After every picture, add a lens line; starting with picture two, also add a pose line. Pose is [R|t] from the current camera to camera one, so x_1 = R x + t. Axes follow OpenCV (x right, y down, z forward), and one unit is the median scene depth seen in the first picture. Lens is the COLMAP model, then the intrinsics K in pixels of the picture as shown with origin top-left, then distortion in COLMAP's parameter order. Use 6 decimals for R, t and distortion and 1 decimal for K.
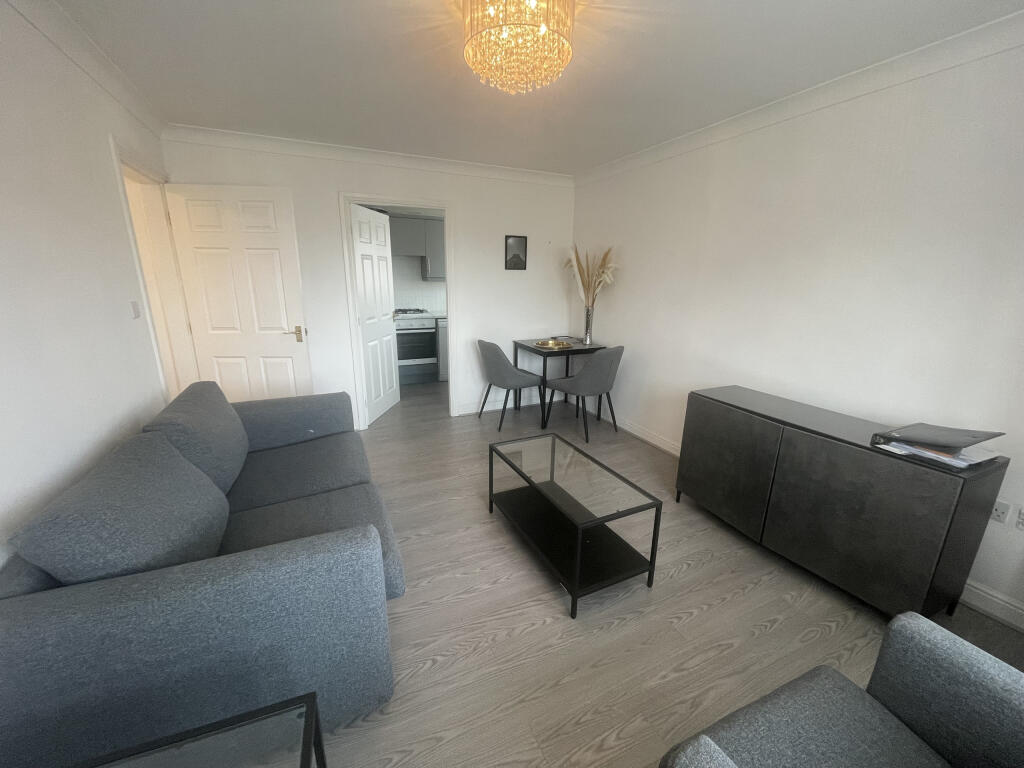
lens RADIAL K [[414.2, 0, 506.9], [0, 414.2, 386.2], [0, 0, 1]] dist [-0.002803, -0.000250]
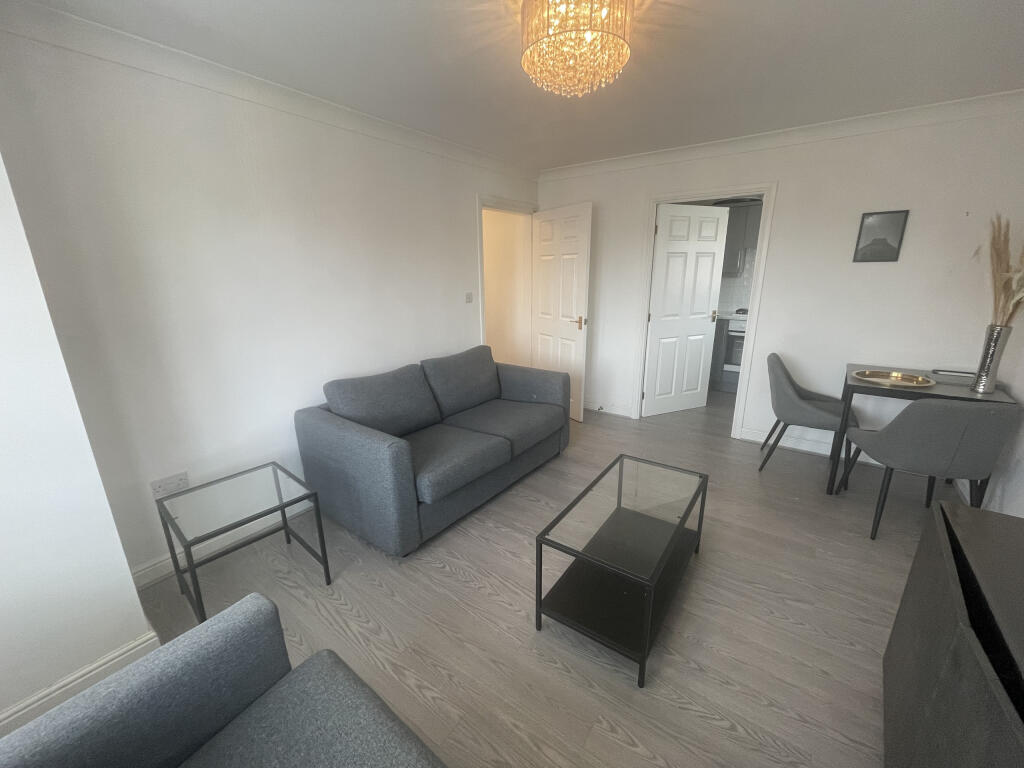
lens RADIAL K [[414.2, 0, 506.9], [0, 414.2, 386.2], [0, 0, 1]] dist [-0.002803, -0.000250]
pose [[0.477625, 0.222749, -0.849857, 0.475186], [-0.208139, 0.968476, 0.136863, -0.067085], [0.853553, 0.111519, 0.508931, 0.214103]]
